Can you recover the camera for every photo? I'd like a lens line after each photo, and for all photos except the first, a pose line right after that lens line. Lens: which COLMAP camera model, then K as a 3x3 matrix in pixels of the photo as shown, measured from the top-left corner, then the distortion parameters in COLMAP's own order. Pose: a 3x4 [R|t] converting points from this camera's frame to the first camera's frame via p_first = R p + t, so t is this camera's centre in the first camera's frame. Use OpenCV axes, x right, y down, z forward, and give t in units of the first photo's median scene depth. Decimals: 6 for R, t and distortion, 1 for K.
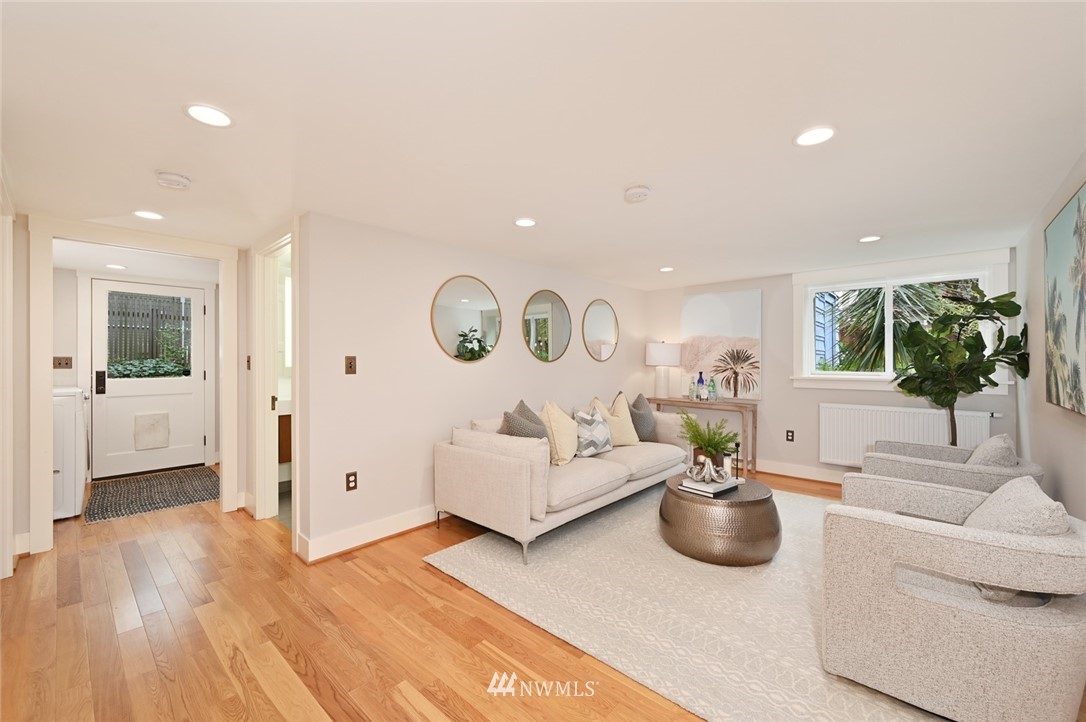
lens RADIAL K [[433.6, 0, 543.1], [0, 433.6, 362.9], [0, 0, 1]] dist [0.000318, 0.000706]
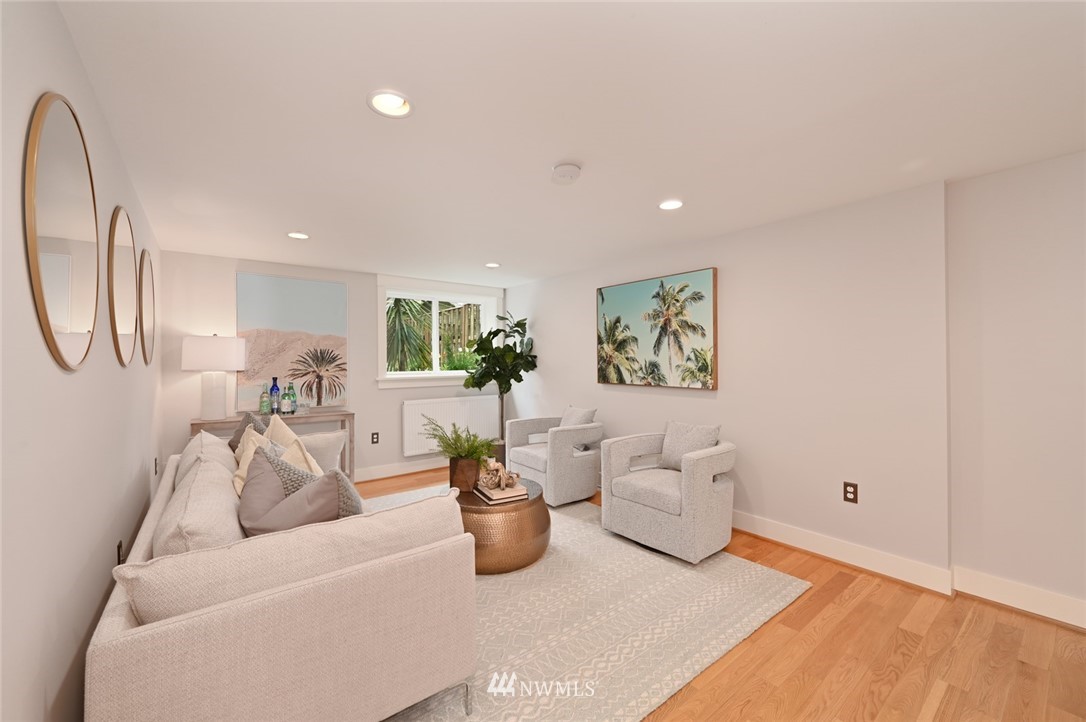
lens RADIAL K [[433.6, 0, 543.4], [0, 433.6, 360.0], [0, 0, 1]] dist [0.000318, 0.000706]
pose [[0.173160, 0.000375, 0.984894, -0.316024], [0.011821, 0.999927, -0.002459, -0.002254], [-0.984823, 0.012068, 0.173143, 0.423211]]
